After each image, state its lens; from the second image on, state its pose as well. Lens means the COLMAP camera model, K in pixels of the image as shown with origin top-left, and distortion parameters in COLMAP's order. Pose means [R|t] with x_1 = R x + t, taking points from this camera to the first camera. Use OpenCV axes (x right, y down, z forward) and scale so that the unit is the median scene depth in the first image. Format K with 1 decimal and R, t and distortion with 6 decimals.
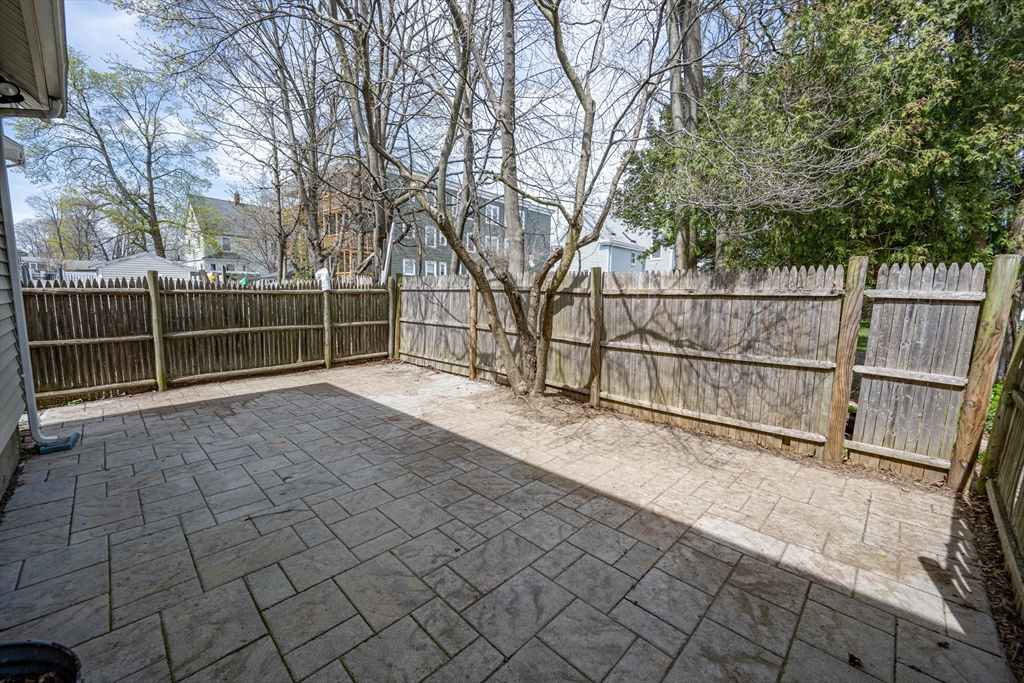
lens RADIAL K [[401.6, 0, 516.5], [0, 401.6, 340.5], [0, 0, 1]] dist [-0.000935, -0.000088]
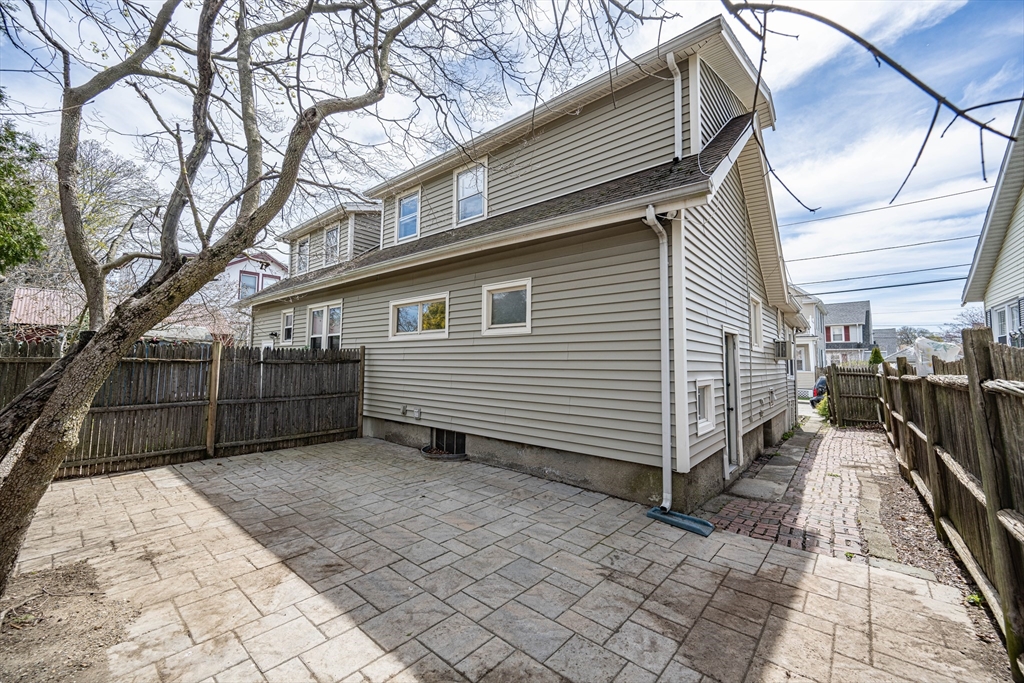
lens RADIAL K [[401.6, 0, 516.5], [0, 401.6, 340.5], [0, 0, 1]] dist [-0.000935, -0.000088]
pose [[-0.998108, -0.026472, -0.055492, -0.611946], [-0.029872, 0.997668, 0.061363, -0.230758], [0.053738, 0.062905, -0.996572, 1.810777]]
